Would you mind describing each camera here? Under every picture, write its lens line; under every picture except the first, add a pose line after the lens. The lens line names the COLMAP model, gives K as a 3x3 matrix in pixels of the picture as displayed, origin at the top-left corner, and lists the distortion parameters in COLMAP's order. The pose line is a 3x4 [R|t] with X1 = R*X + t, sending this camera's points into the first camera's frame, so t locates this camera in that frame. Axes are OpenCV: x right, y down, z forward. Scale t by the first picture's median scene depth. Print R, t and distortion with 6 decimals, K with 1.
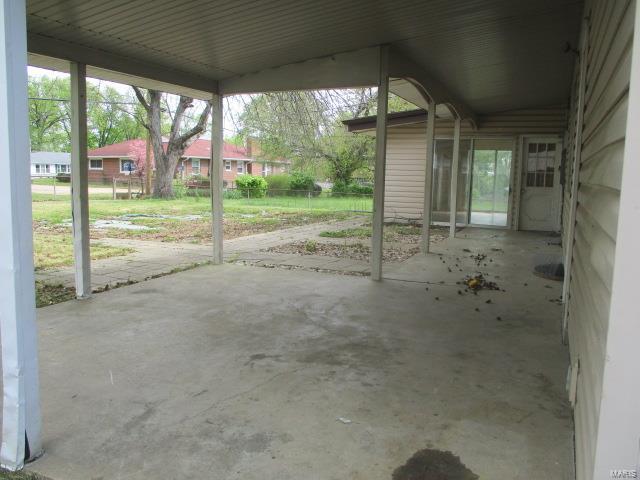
lens RADIAL K [[538.0, 0, 323.2], [0, 538.0, 228.0], [0, 0, 1]] dist [-0.016389, -0.000534]
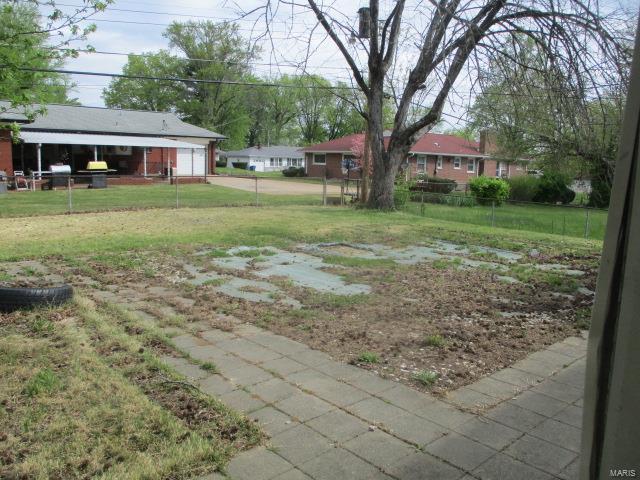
lens RADIAL K [[538.0, 0, 323.2], [0, 538.0, 228.0], [0, 0, 1]] dist [-0.016389, -0.000534]
pose [[0.918064, 0.063090, -0.391379, -0.039584], [-0.059258, 0.998003, 0.021873, -0.023044], [0.391977, 0.003111, 0.919970, 0.149244]]
